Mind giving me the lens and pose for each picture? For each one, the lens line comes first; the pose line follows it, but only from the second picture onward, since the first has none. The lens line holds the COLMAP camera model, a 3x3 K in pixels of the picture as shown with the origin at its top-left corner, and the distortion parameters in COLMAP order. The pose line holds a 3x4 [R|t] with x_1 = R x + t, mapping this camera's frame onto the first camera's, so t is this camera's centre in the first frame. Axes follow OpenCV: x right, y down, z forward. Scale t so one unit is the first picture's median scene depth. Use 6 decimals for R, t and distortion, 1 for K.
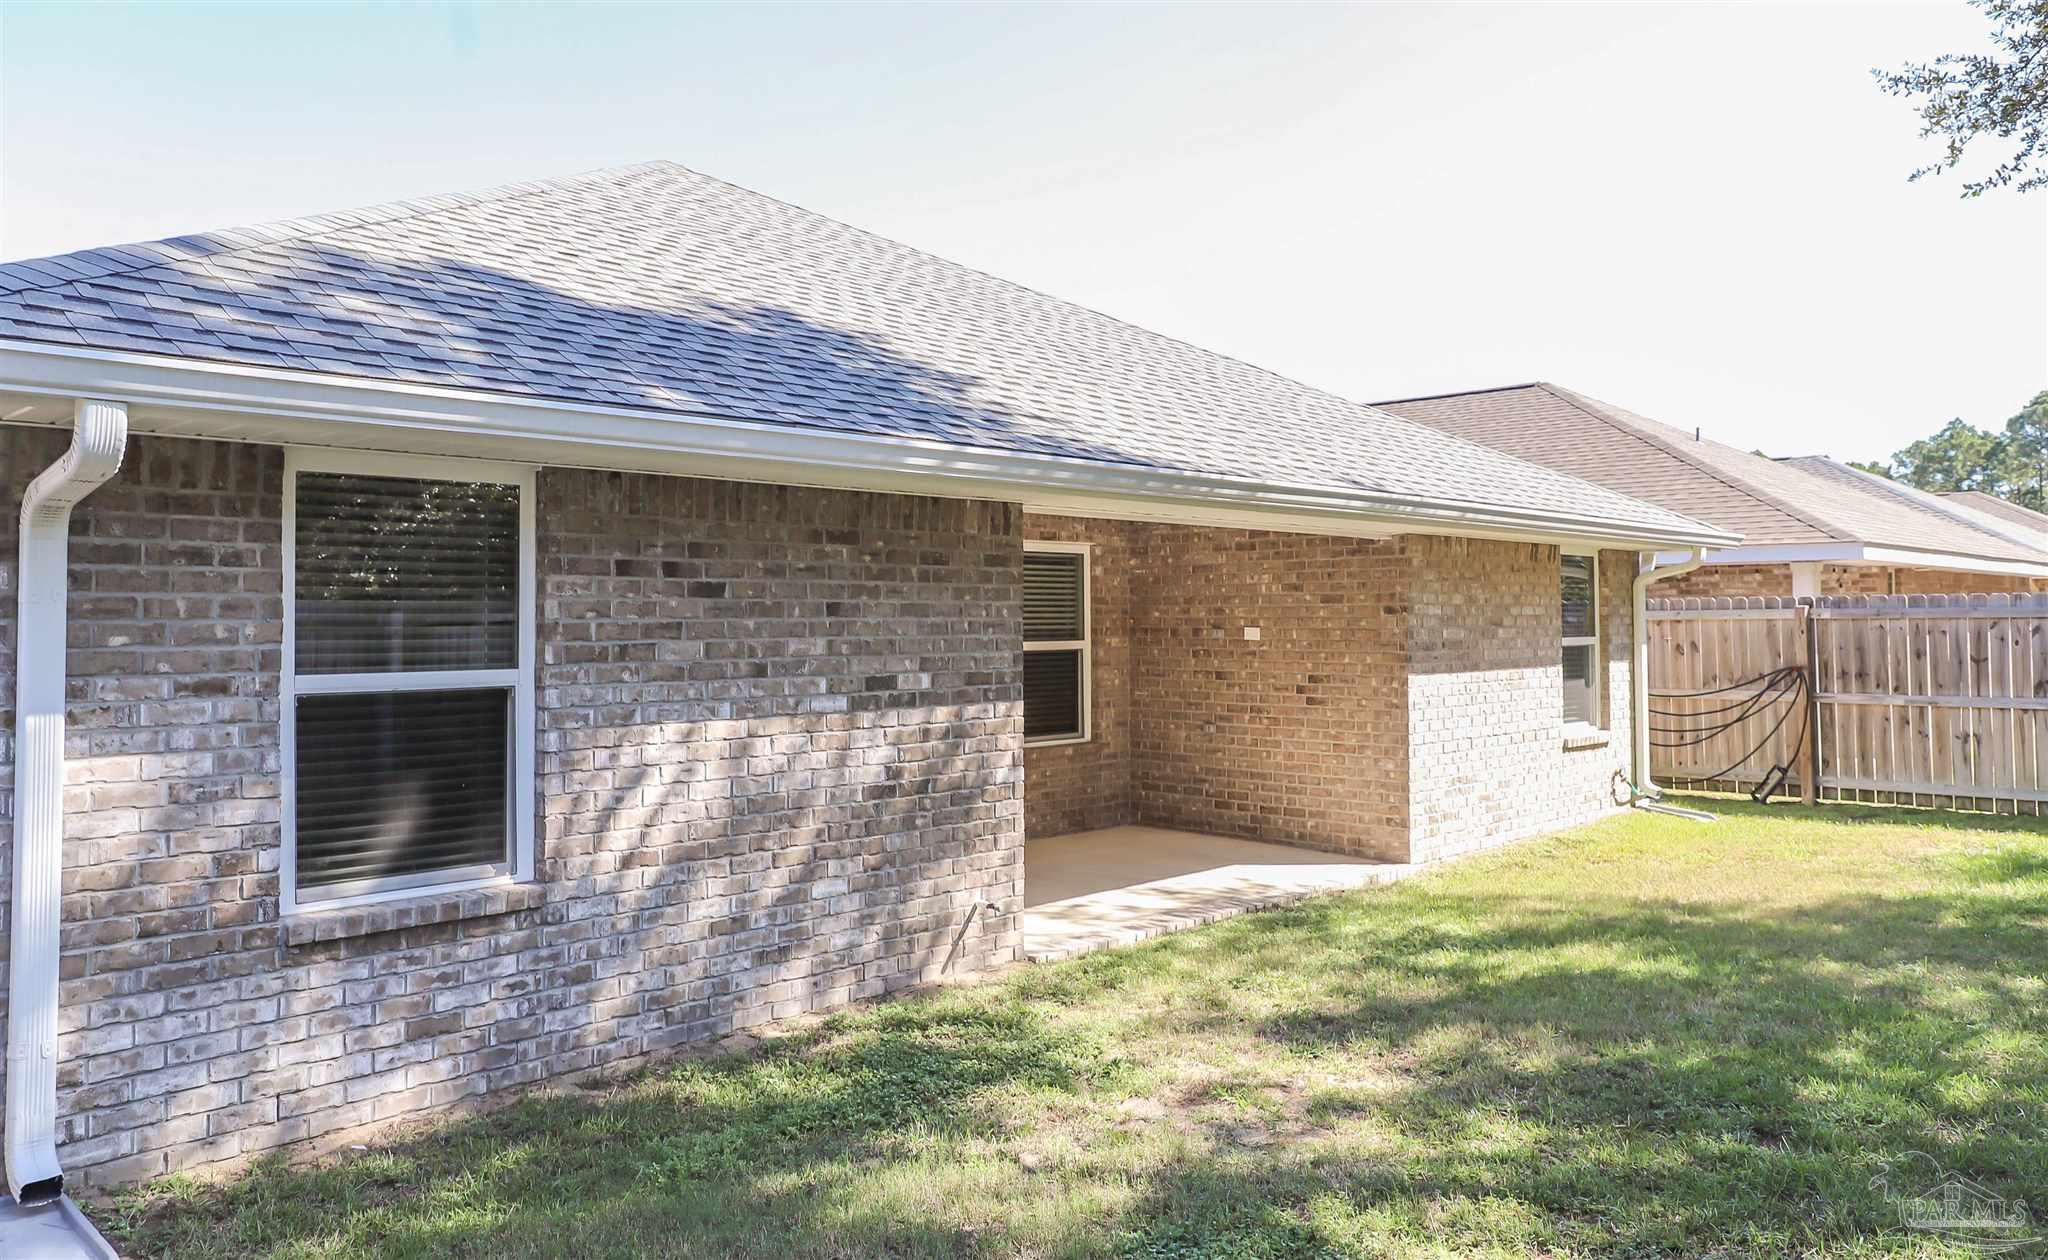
lens RADIAL K [[1427.0, 0, 1025.0], [0, 1427.0, 572.6], [0, 0, 1]] dist [0.004164, 0.002416]
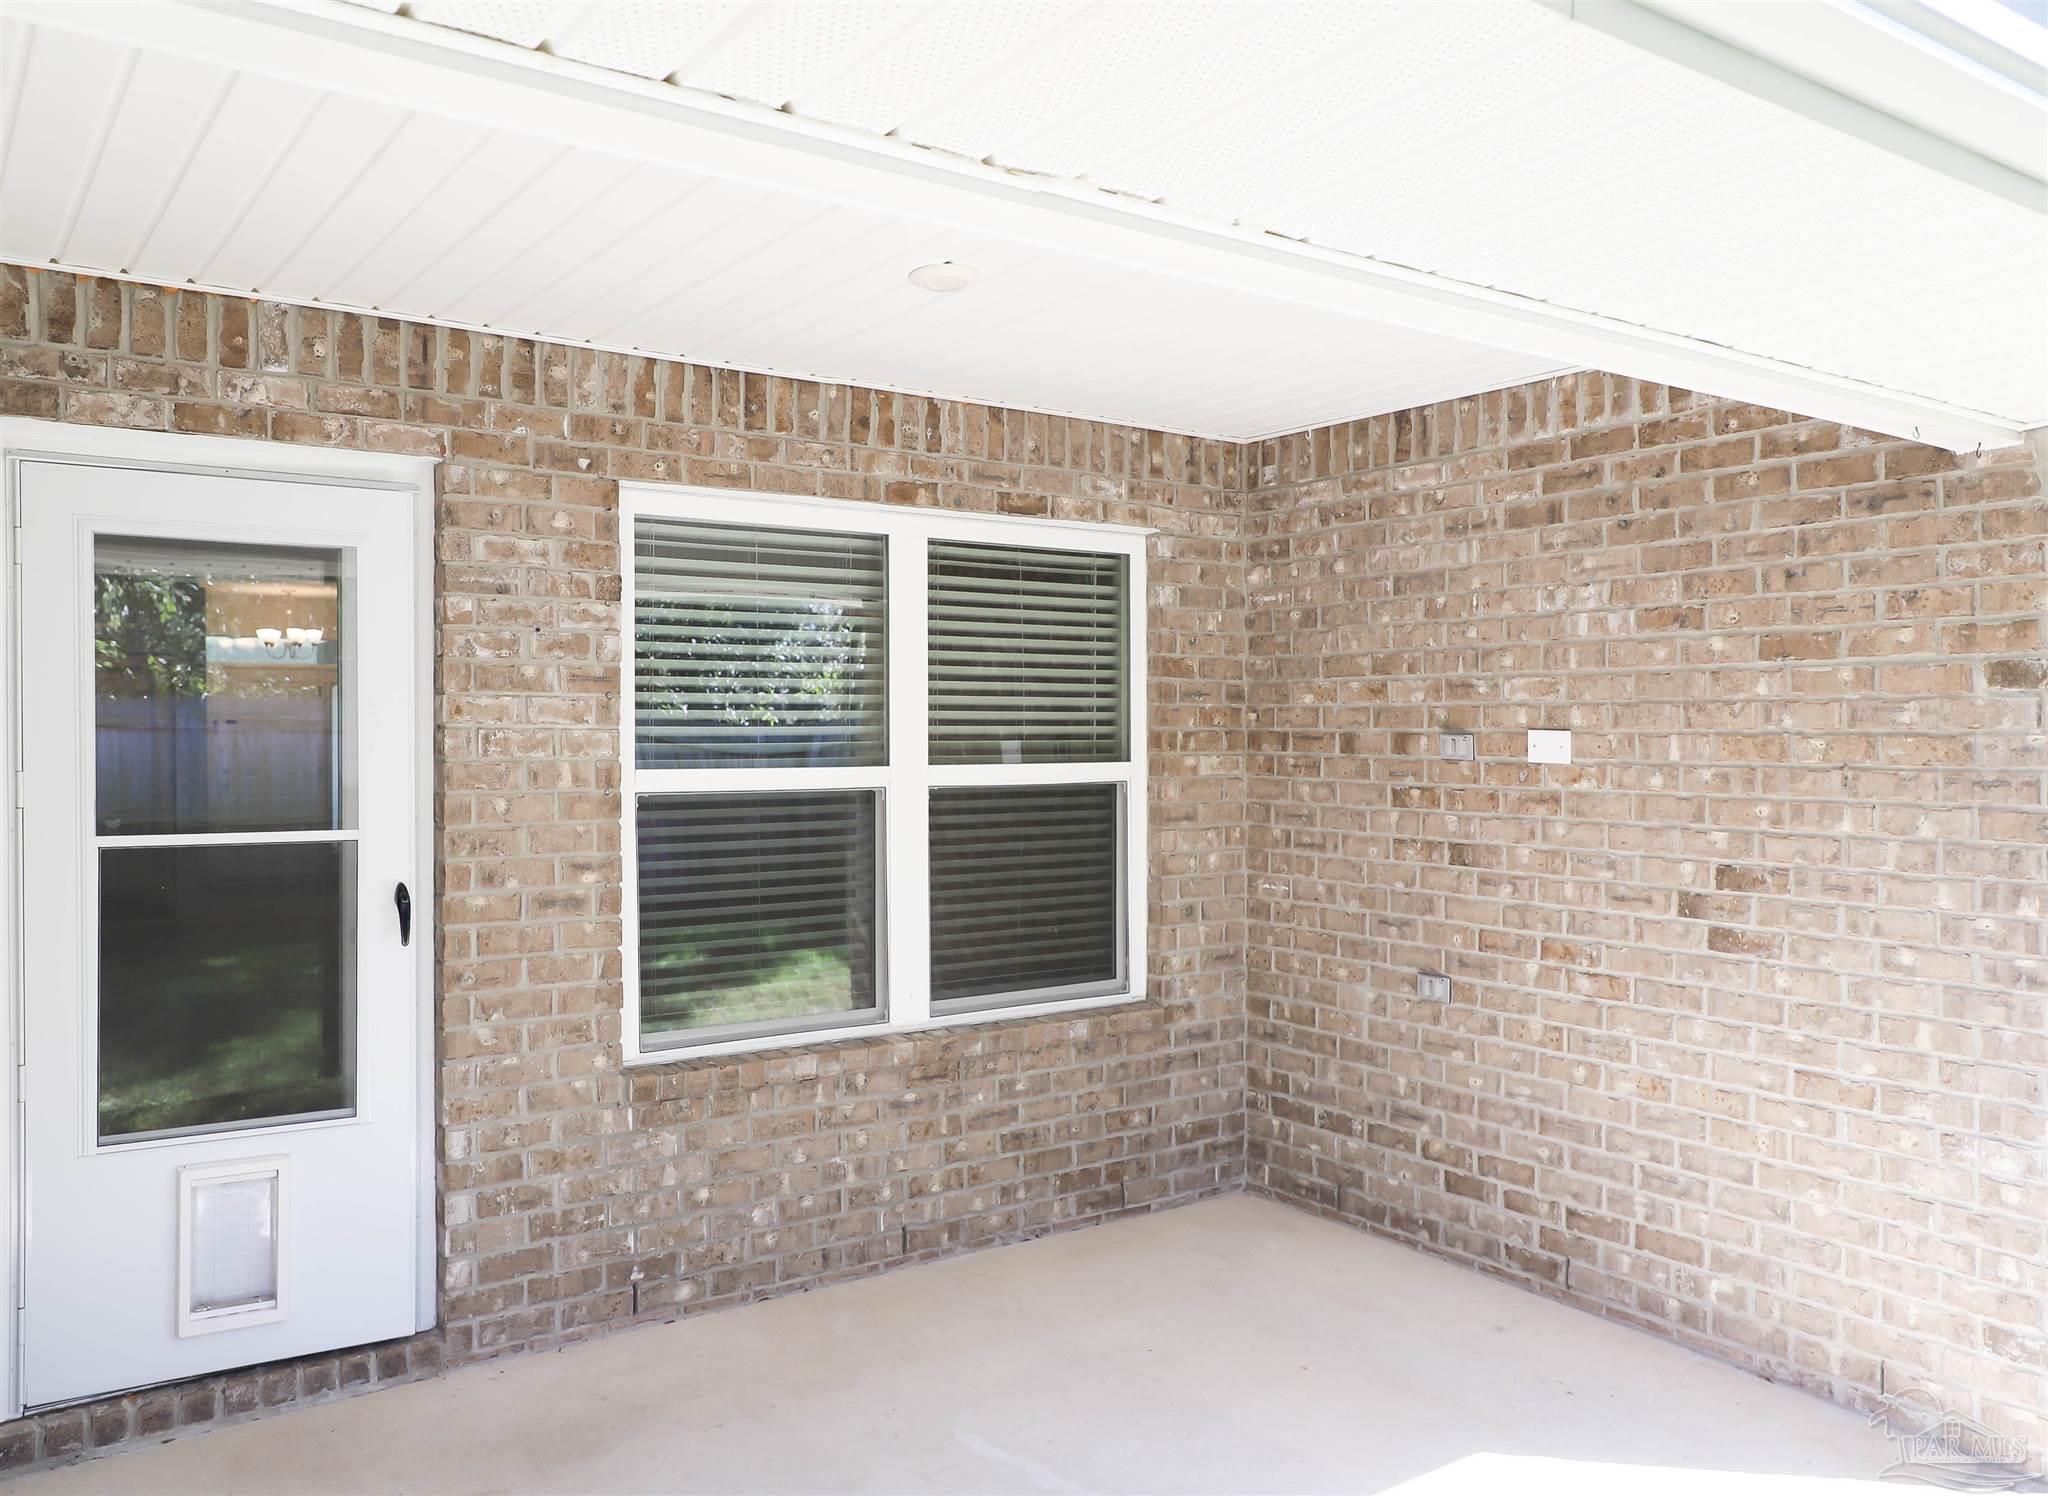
lens RADIAL K [[1446.5, 0, 1024.0], [0, 1446.5, 748.0], [0, 0, 1]] dist [0.007954, 0.011189]
pose [[0.980908, 0.004326, -0.194425, 0.095826], [0.003879, 0.999119, 0.041799, 0.026133], [0.194434, -0.041755, 0.980026, 0.588306]]
